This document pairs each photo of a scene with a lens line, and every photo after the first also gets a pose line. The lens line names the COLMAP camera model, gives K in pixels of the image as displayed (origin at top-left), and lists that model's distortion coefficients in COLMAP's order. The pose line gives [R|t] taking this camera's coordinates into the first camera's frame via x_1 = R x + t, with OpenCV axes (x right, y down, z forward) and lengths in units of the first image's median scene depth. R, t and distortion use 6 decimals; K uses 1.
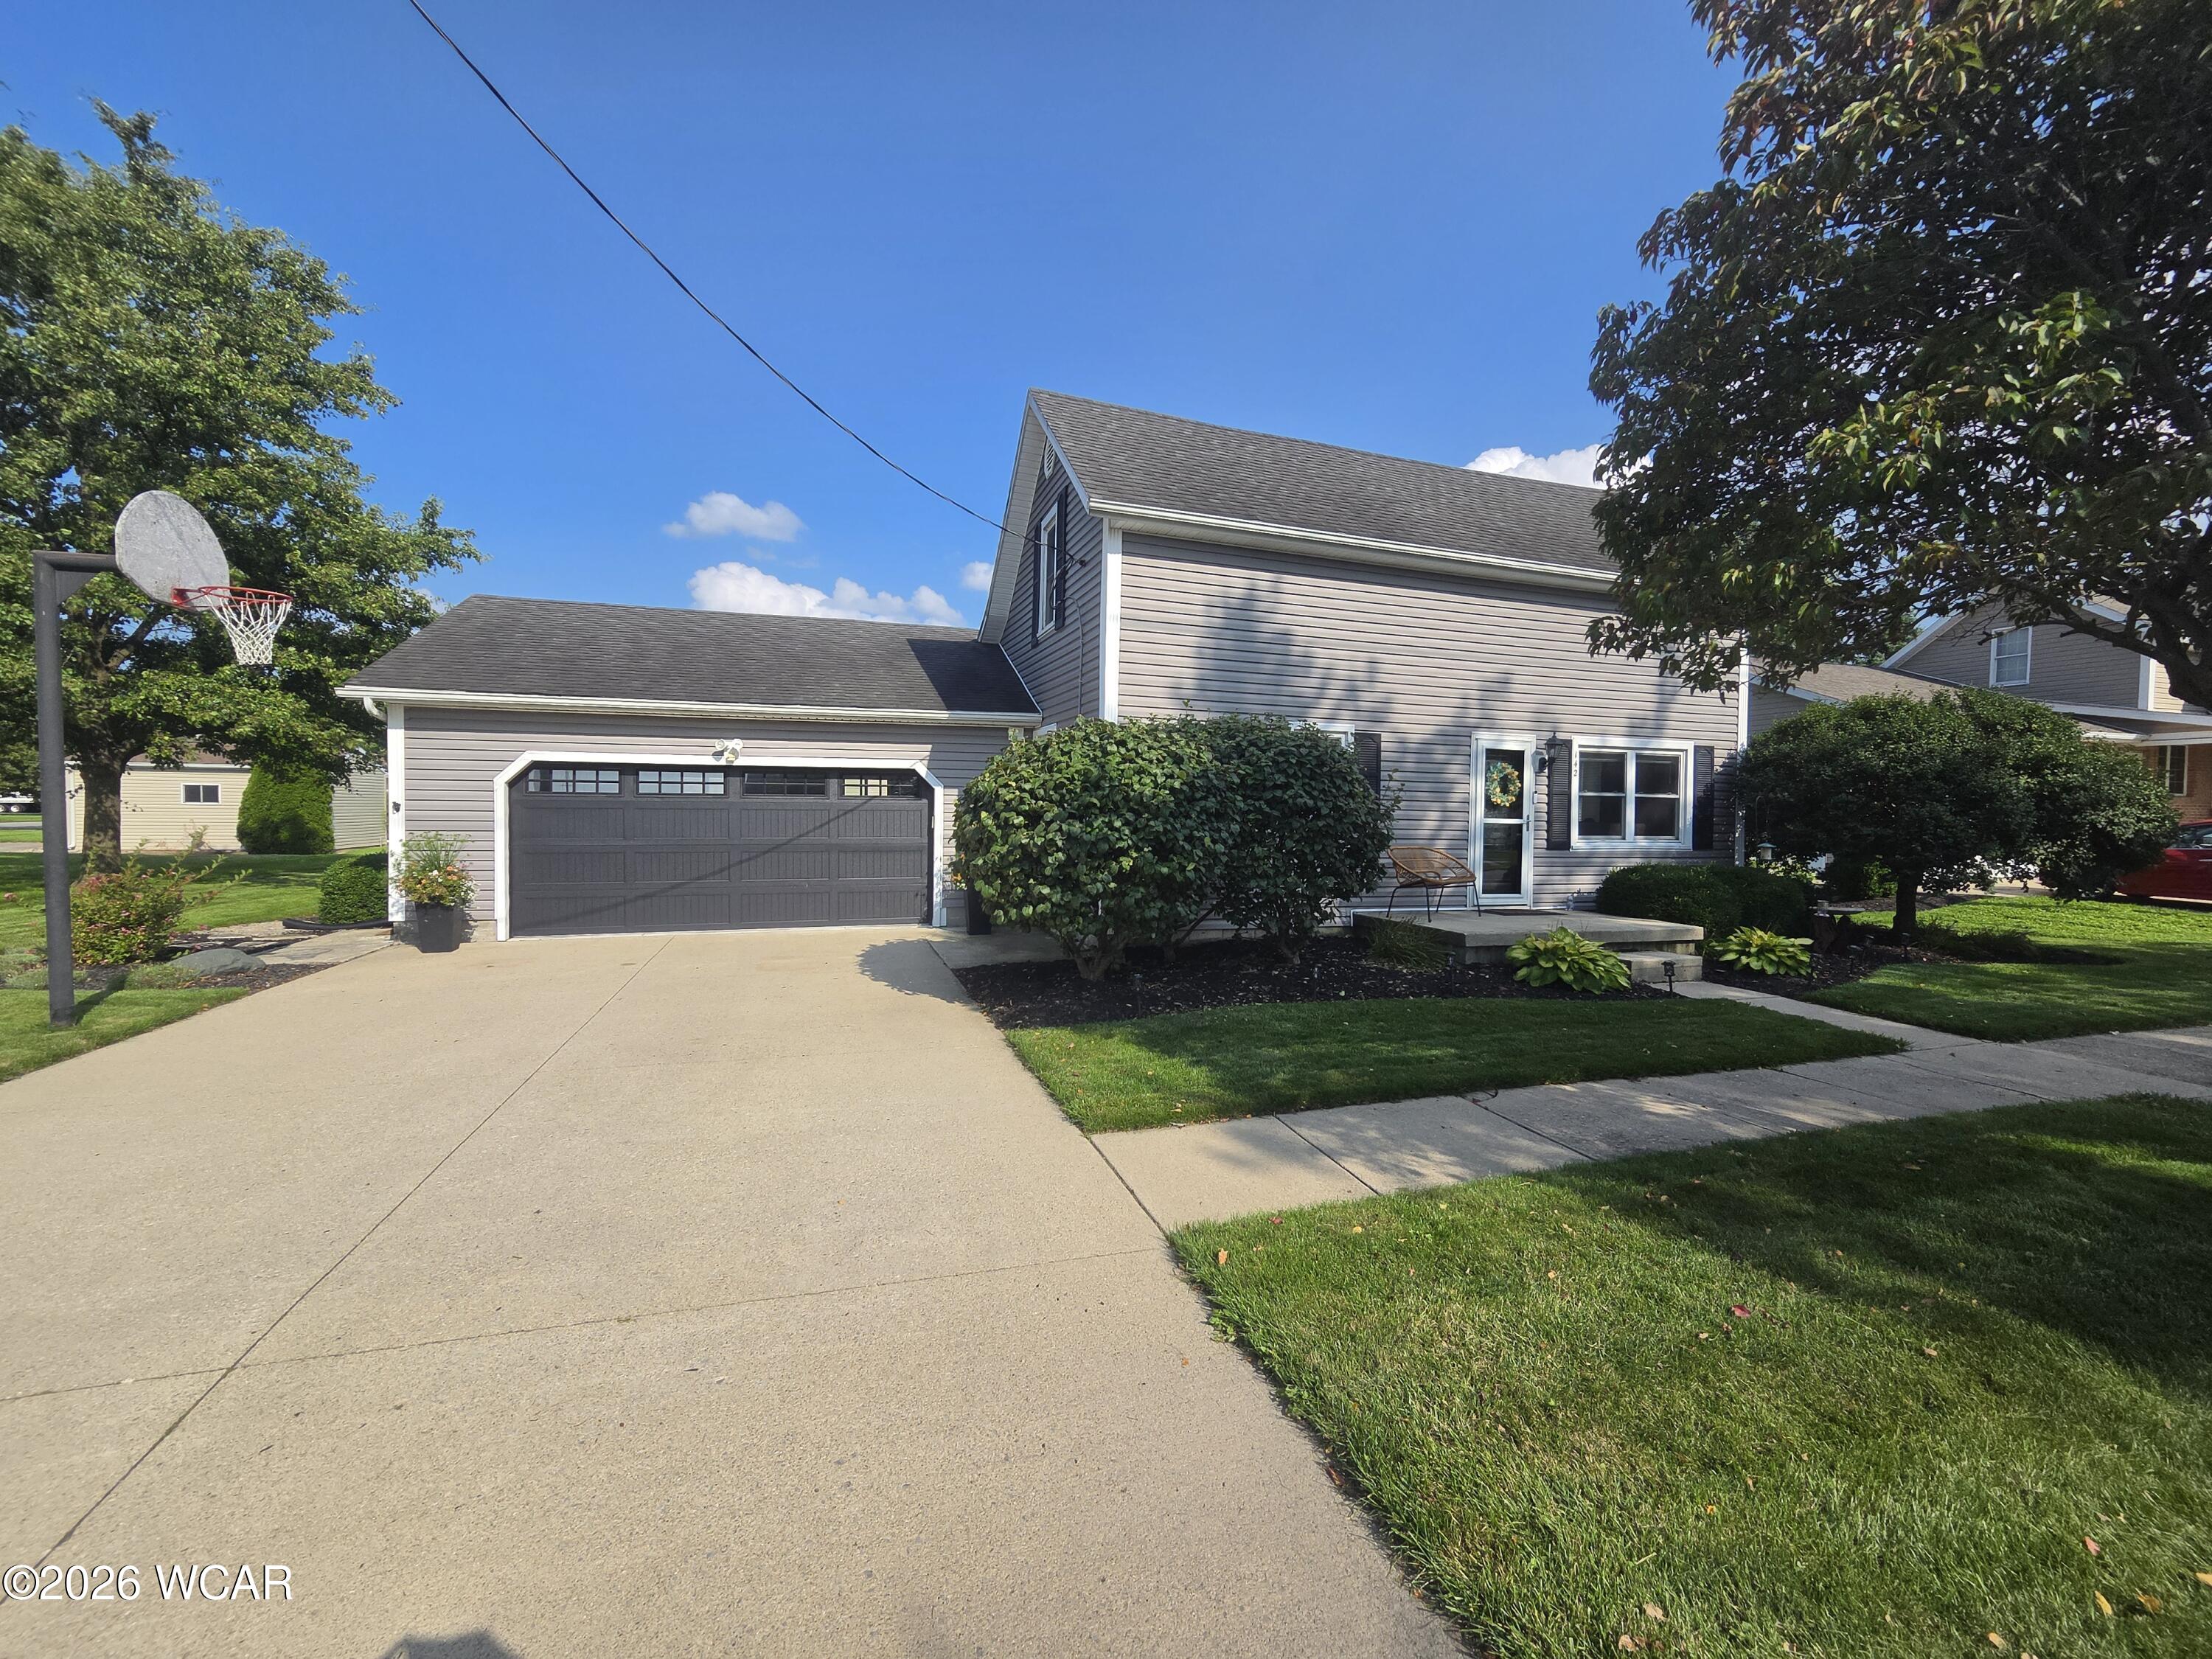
lens RADIAL K [[924.6, 0, 1130.4], [0, 924.6, 830.5], [0, 0, 1]] dist [-0.001840, -0.000208]
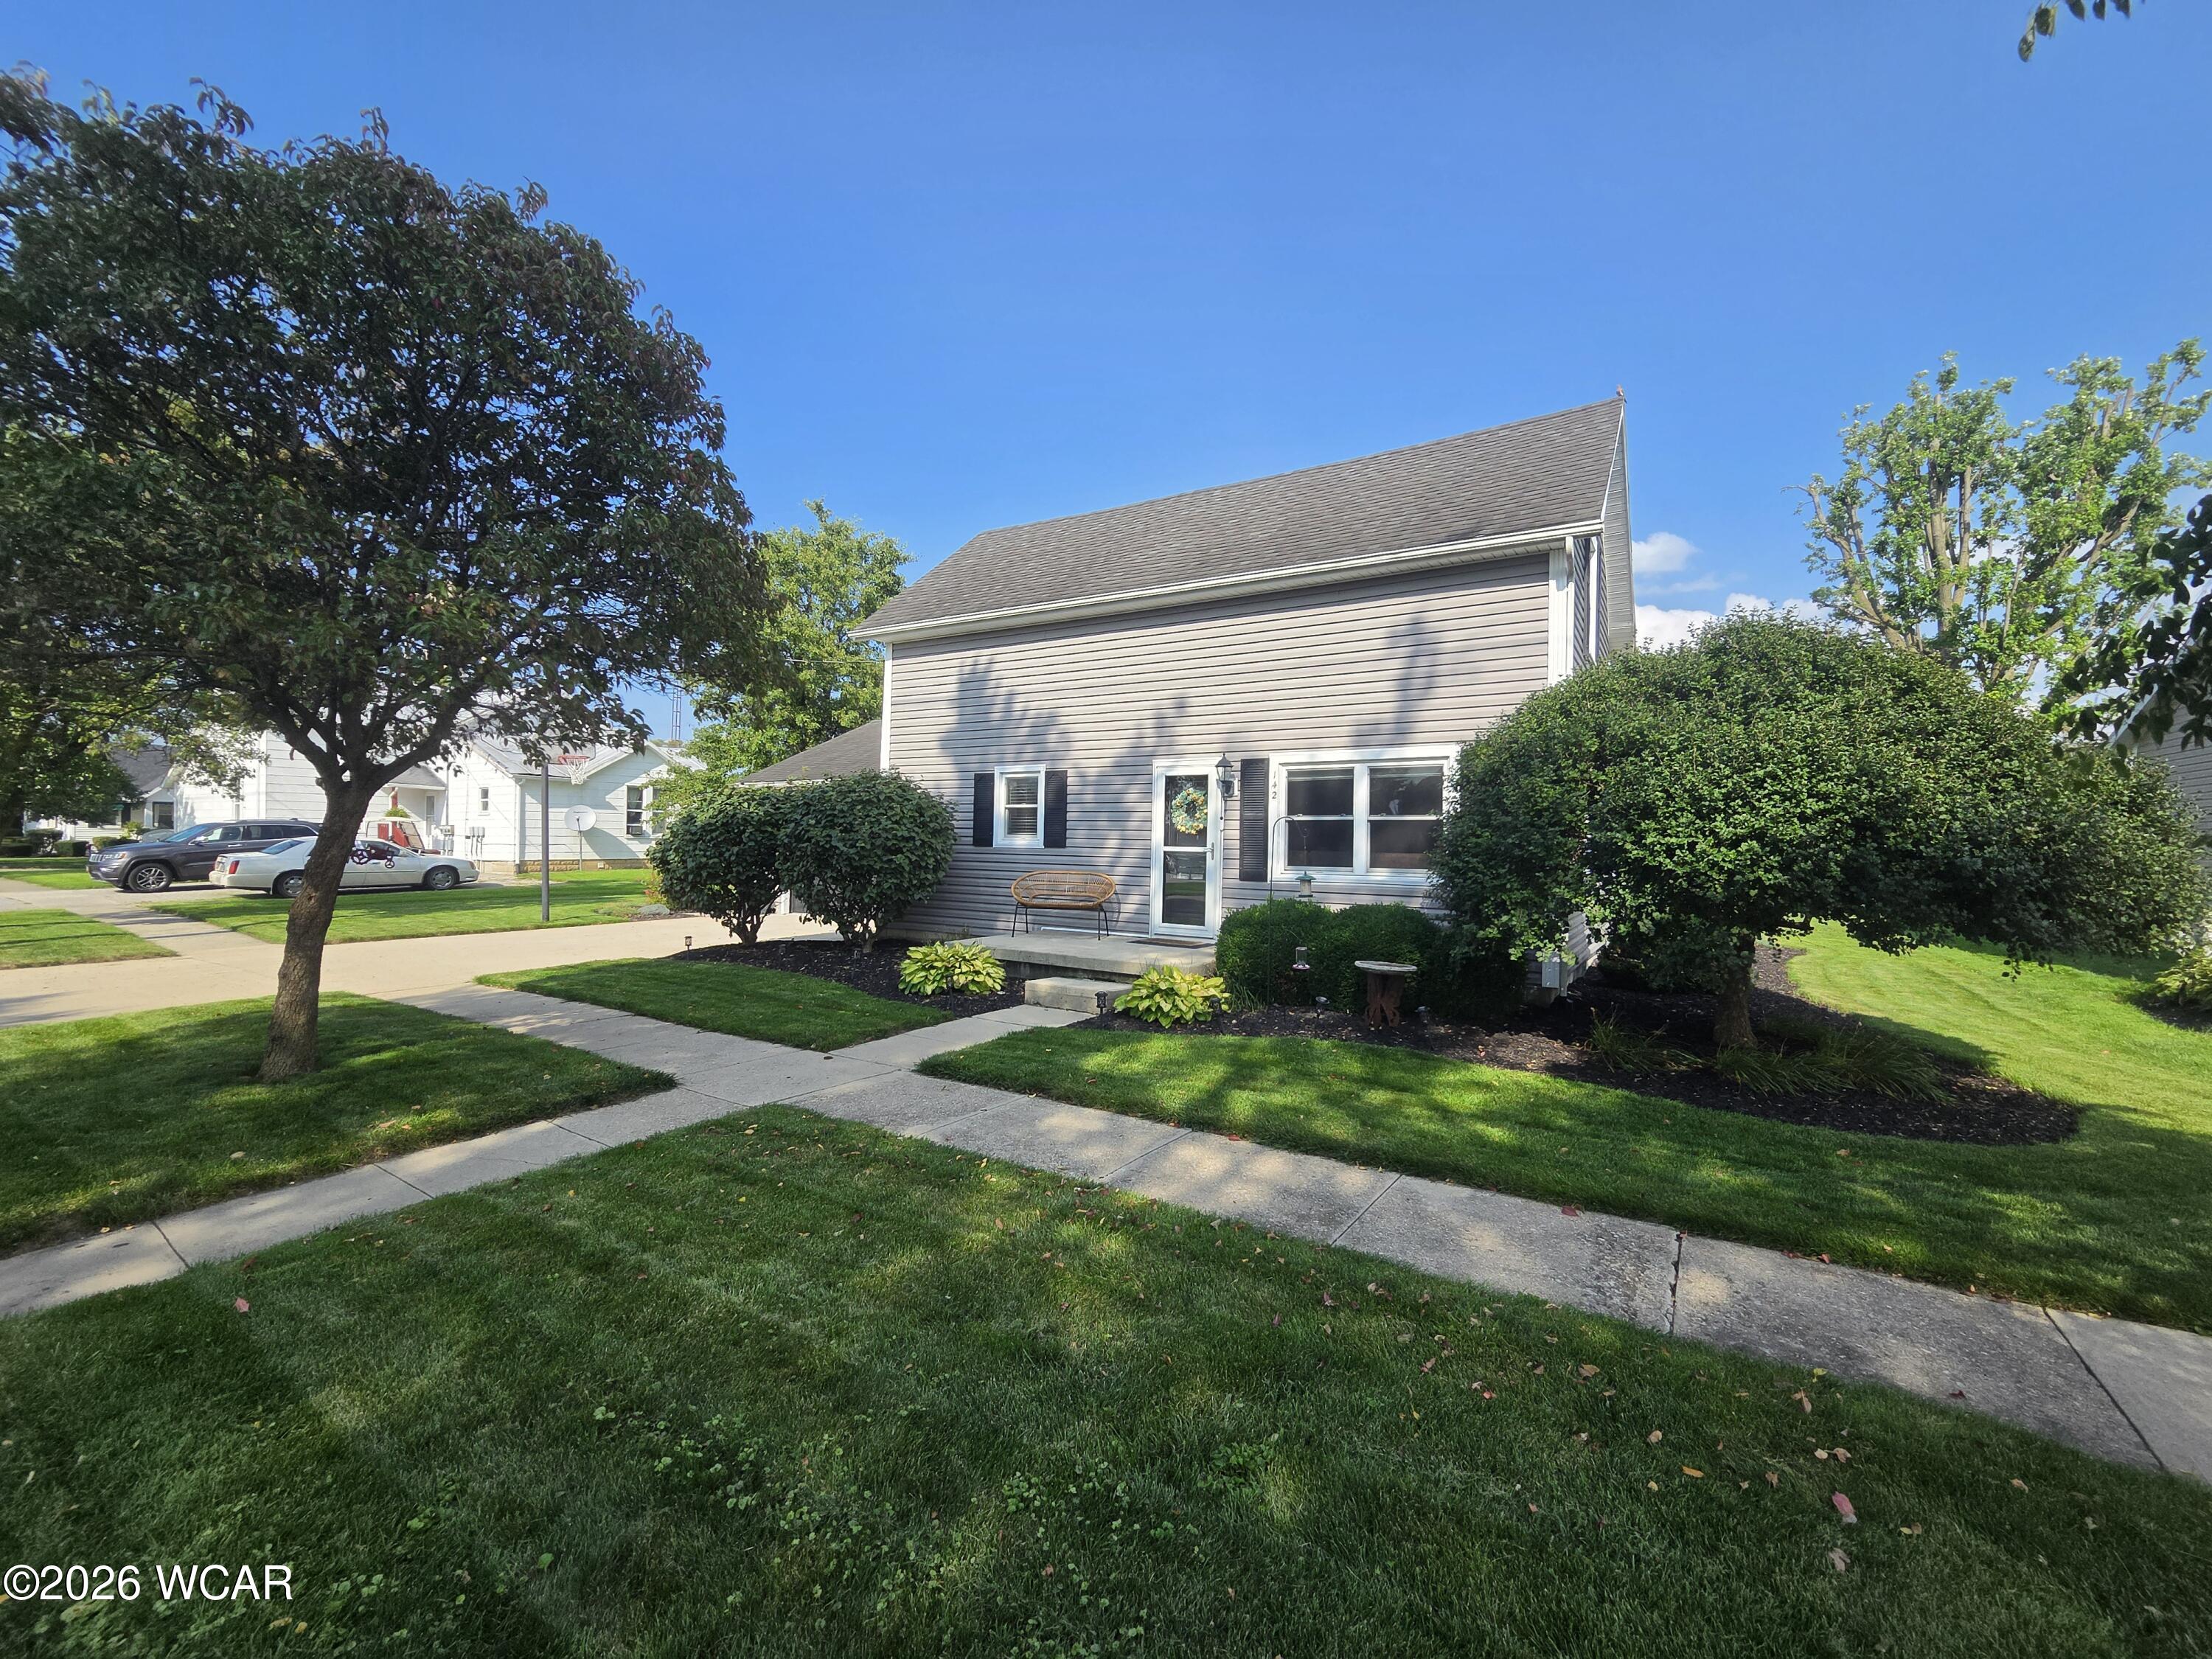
lens RADIAL K [[924.6, 0, 1130.4], [0, 924.6, 830.5], [0, 0, 1]] dist [-0.001840, -0.000208]
pose [[0.619372, -0.013860, -0.784976, 1.124301], [-0.013504, 0.999508, -0.028303, -0.001240], [0.784982, 0.028130, 0.618880, 0.352082]]
